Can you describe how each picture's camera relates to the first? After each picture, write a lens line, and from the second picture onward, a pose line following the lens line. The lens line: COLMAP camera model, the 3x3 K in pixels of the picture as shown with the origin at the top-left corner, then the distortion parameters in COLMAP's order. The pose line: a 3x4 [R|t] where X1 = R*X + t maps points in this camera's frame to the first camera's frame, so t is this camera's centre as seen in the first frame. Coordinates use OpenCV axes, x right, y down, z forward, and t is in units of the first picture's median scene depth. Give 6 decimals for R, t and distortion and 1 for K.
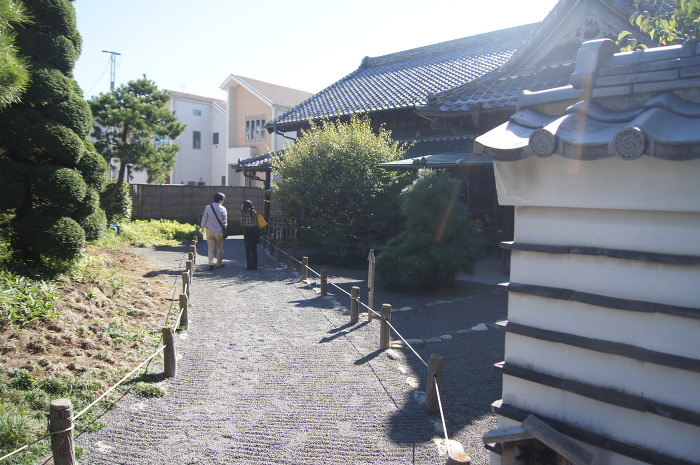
lens RADIAL K [[551.8, 0, 350.0], [0, 551.8, 232.5], [0, 0, 1]] dist [-0.077389, 0.014298]
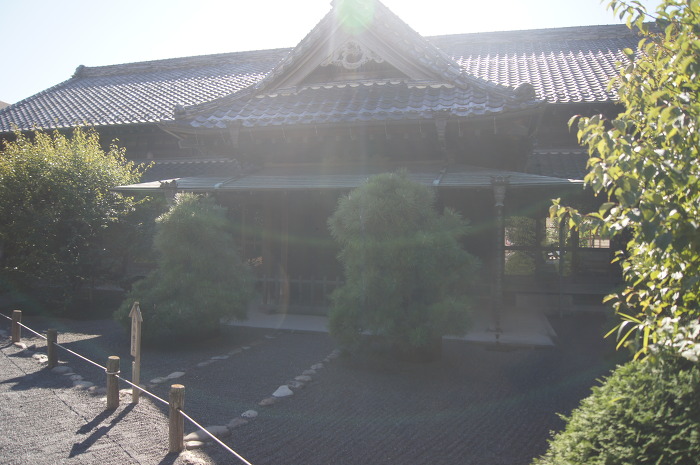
lens RADIAL K [[551.8, 0, 350.0], [0, 551.8, 232.5], [0, 0, 1]] dist [-0.077389, 0.014298]
pose [[0.873185, -0.009002, 0.487306, -0.036460], [0.034943, 0.998413, -0.044169, -0.010704], [-0.486134, 0.055596, 0.872114, 0.144799]]
